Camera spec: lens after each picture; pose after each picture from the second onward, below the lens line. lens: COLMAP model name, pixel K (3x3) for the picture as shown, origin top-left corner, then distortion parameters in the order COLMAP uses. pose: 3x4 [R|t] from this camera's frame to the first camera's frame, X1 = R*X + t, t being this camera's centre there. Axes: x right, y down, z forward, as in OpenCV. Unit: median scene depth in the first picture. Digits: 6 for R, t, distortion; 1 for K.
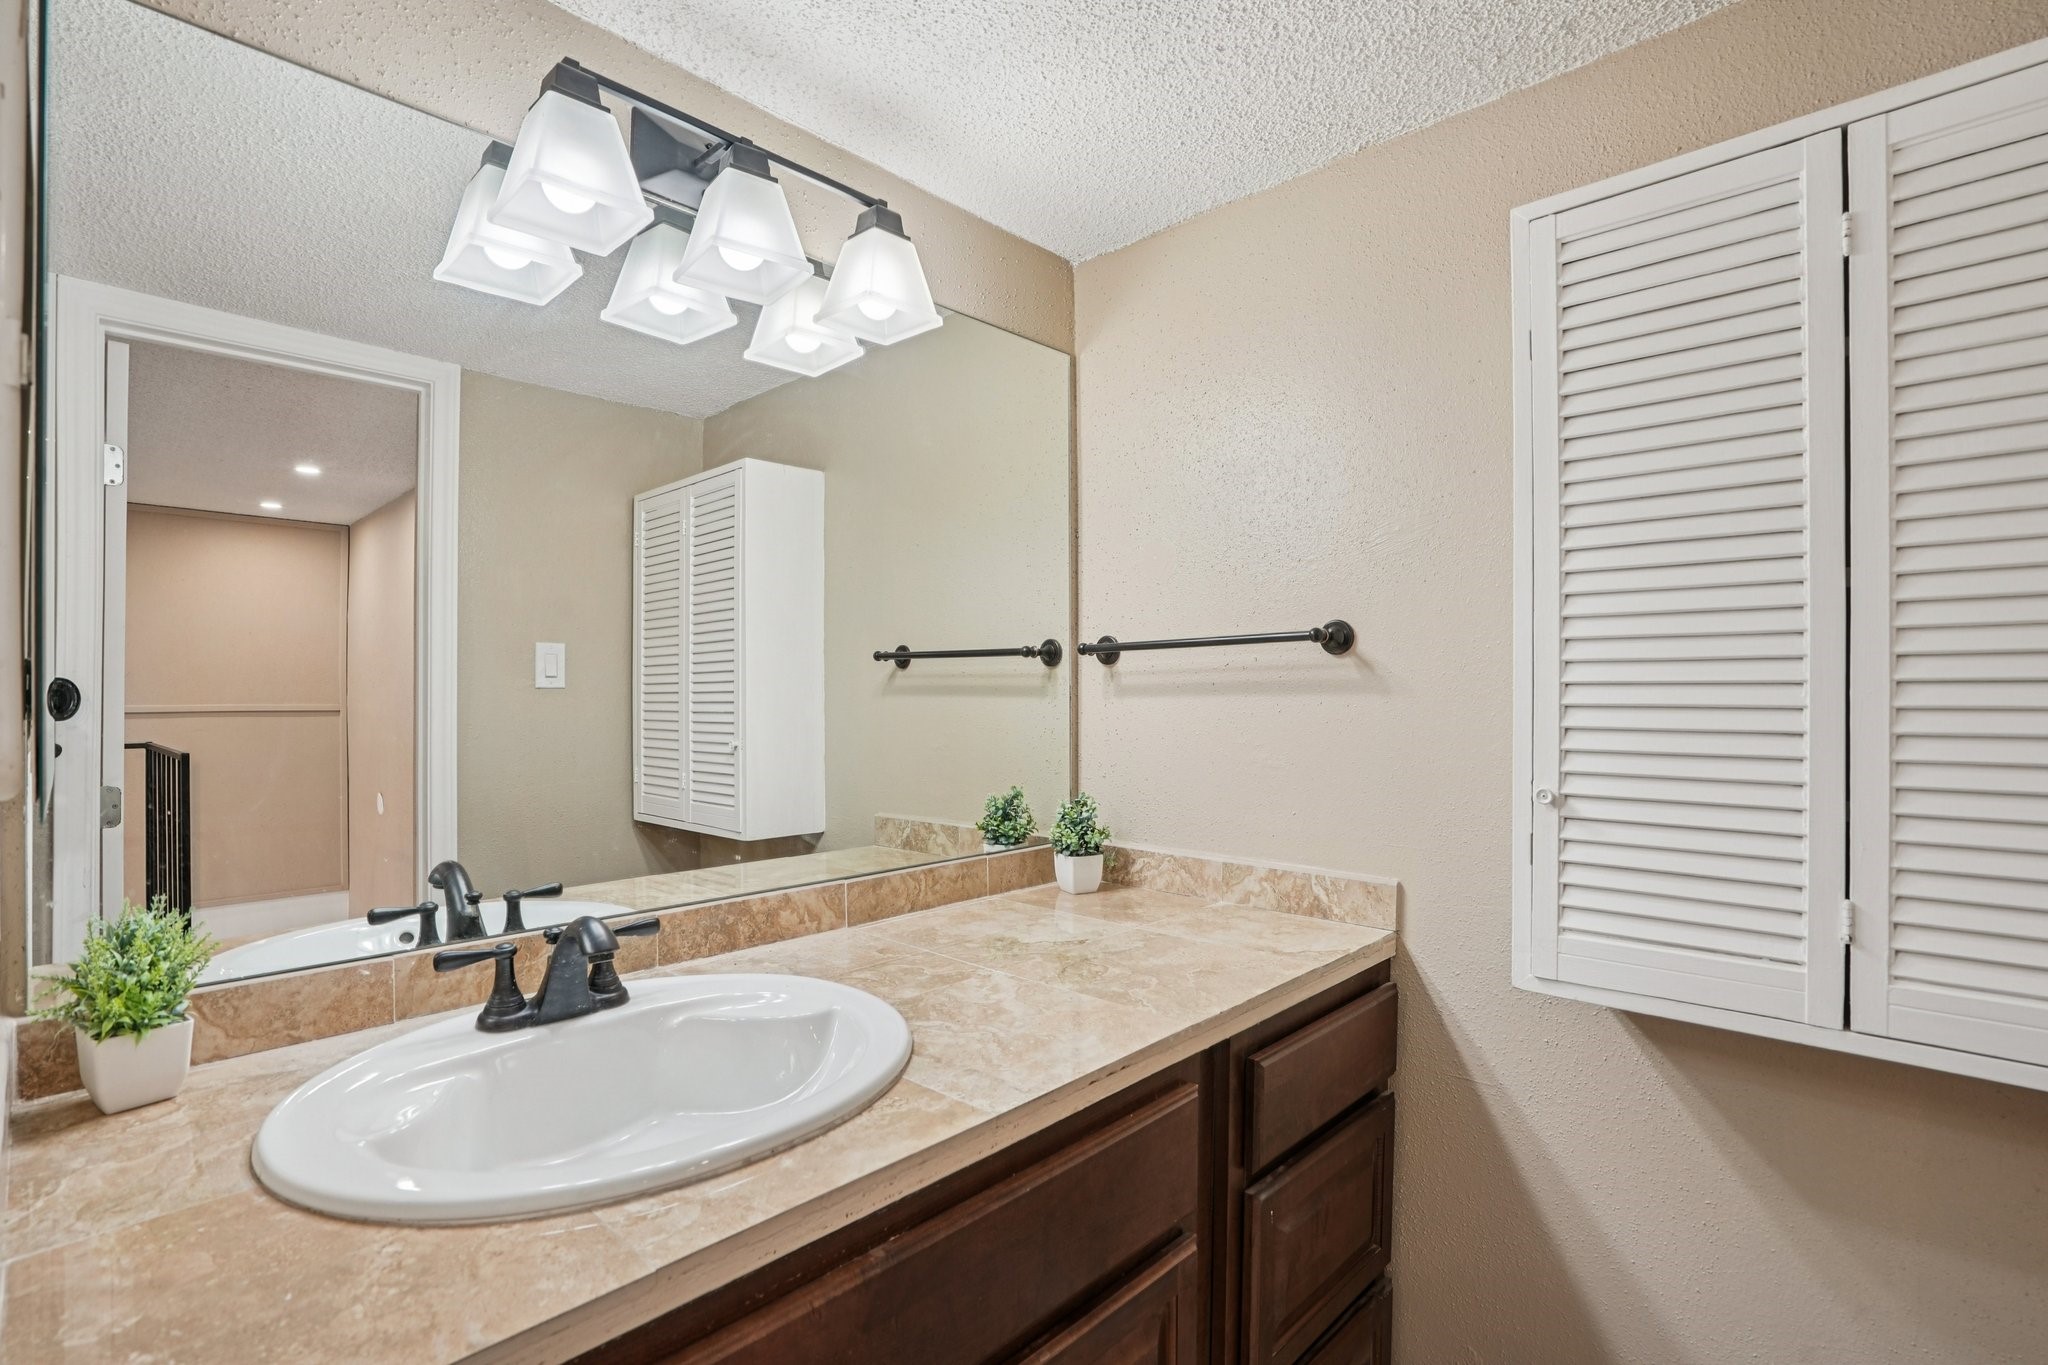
lens RADIAL K [[945.8, 0, 1094.9], [0, 945.8, 708.5], [0, 0, 1]] dist [-0.071337, 0.029613]
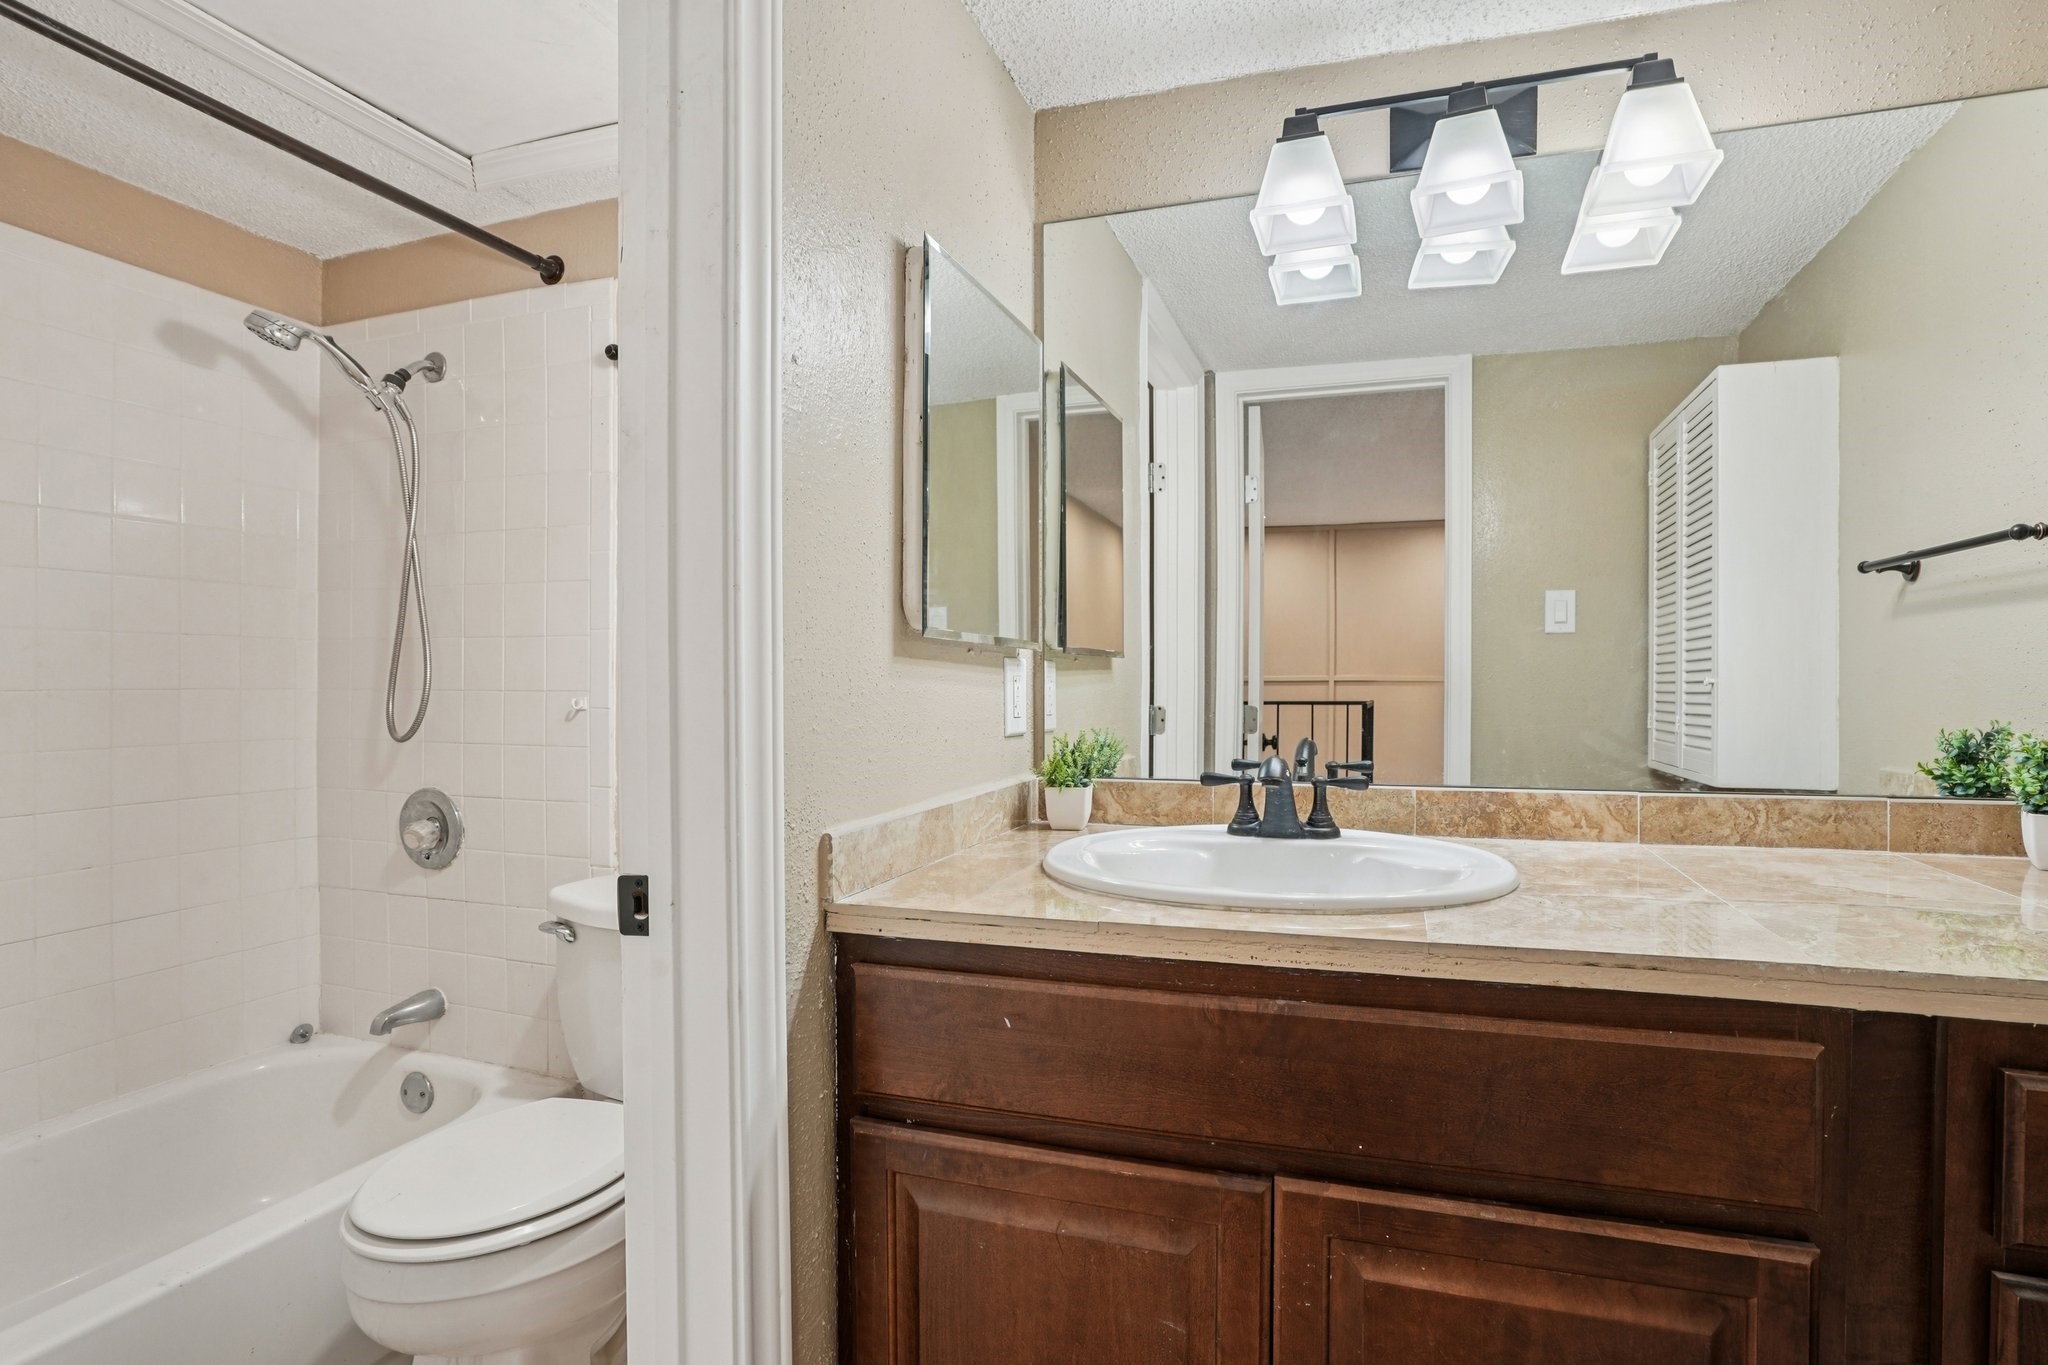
lens RADIAL K [[969.4, 0, 1106.9], [0, 969.4, 679.4], [0, 0, 1]] dist [-0.024232, 0.001121]
pose [[0.449482, -0.003647, -0.893282, 0.366812], [0.001280, 0.999993, -0.003439, 0.074713], [0.893289, 0.000402, 0.449483, 0.097085]]
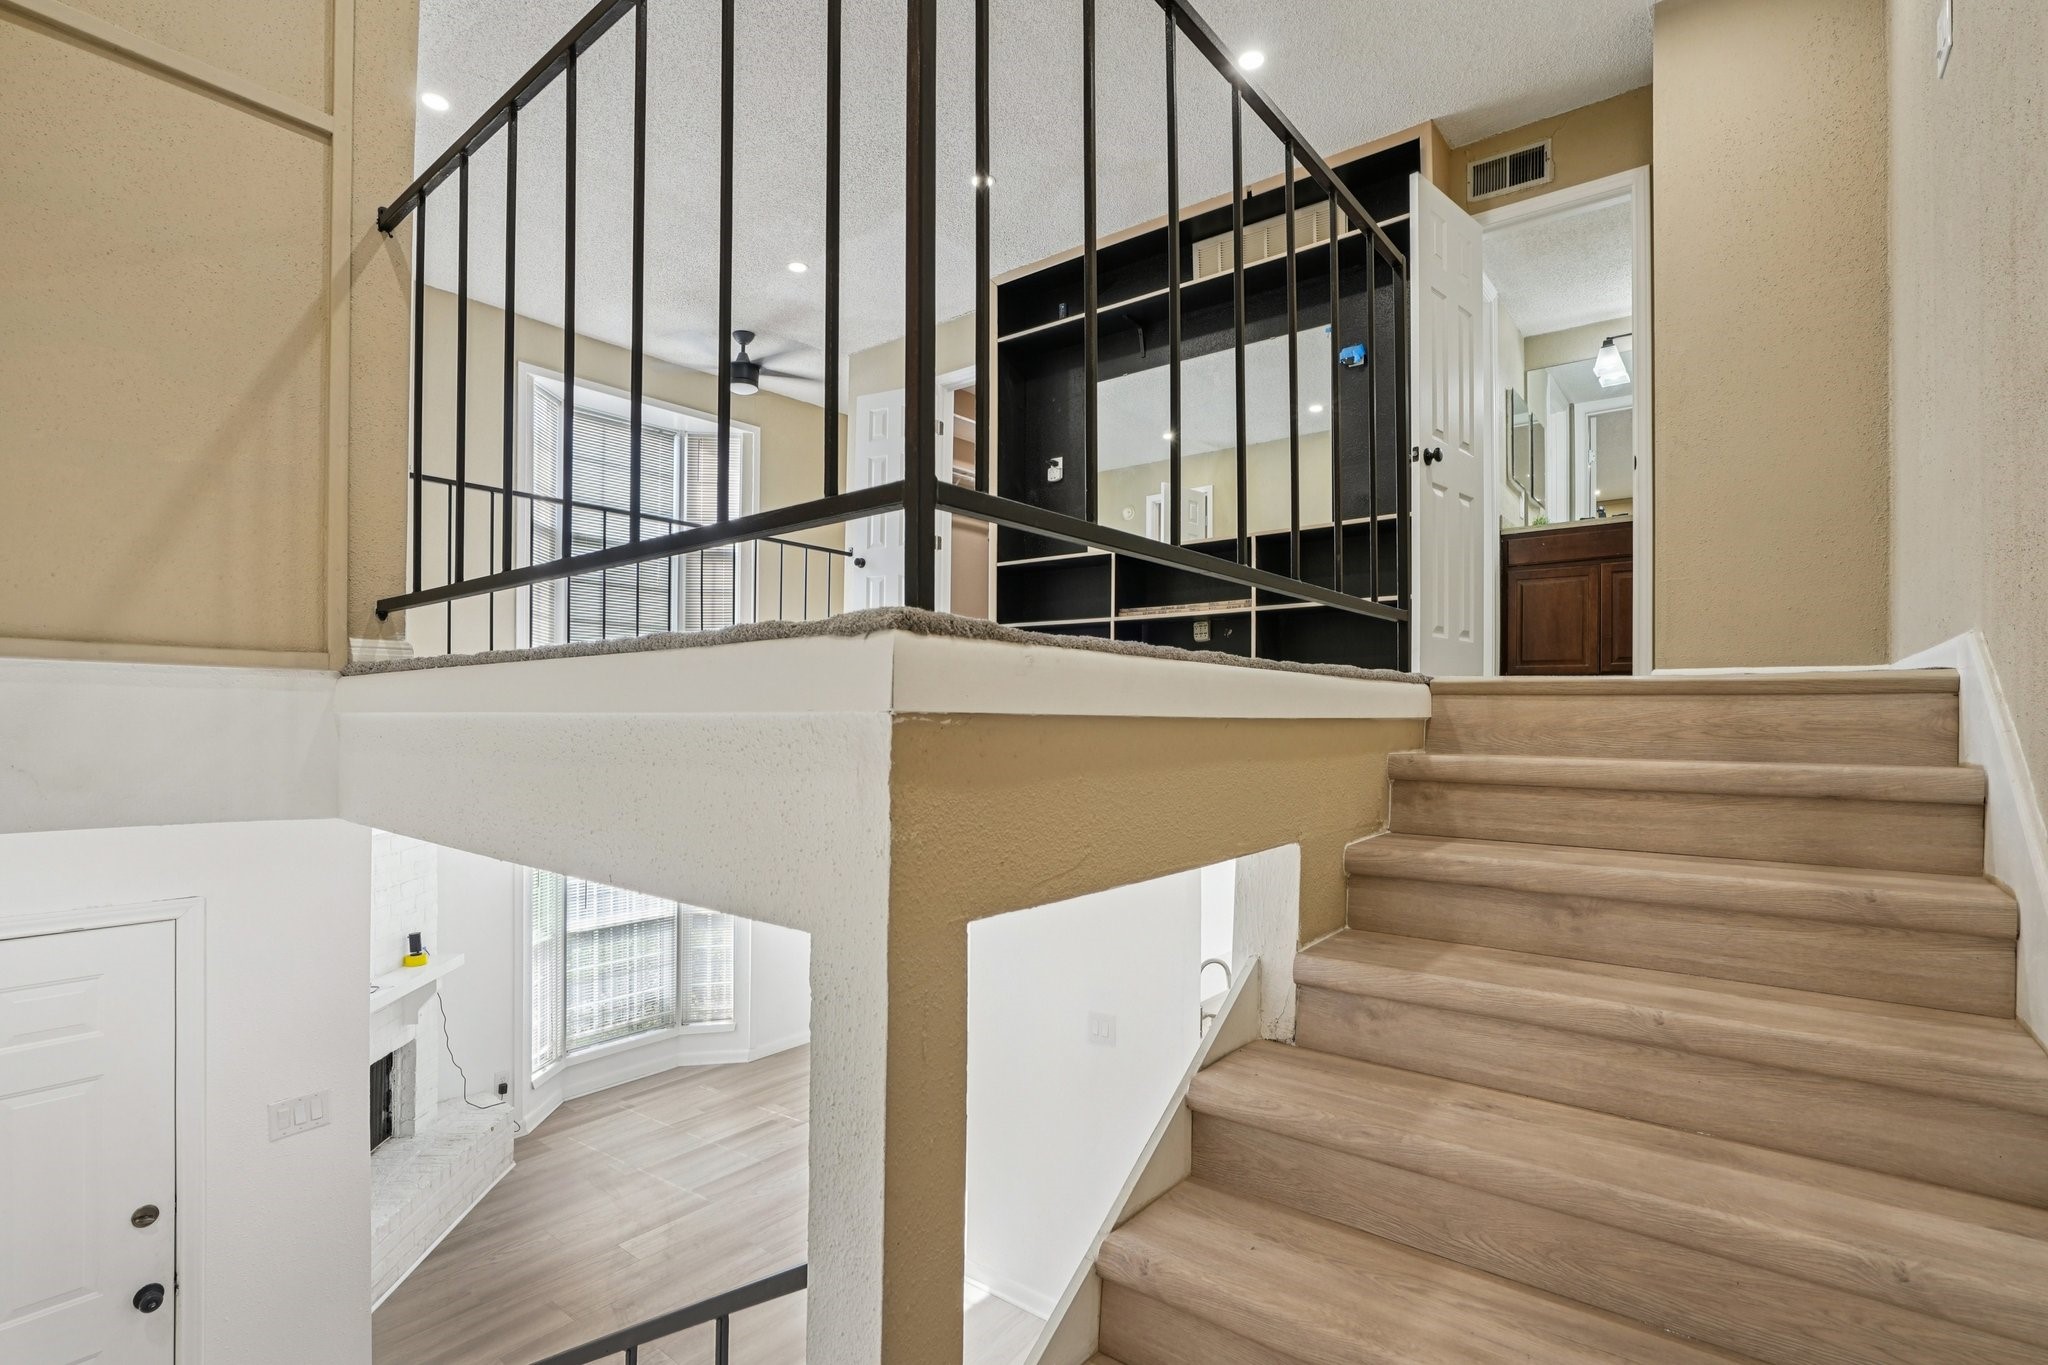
lens RADIAL K [[954.5, 0, 1031.7], [0, 954.5, 723.2], [0, 0, 1]] dist [-0.049251, 0.015918]
pose [[0.082047, 0.007623, -0.996599, 2.919365], [-0.011412, 0.999912, 0.006709, 0.947747], [0.996563, 0.010822, 0.082127, -1.723412]]
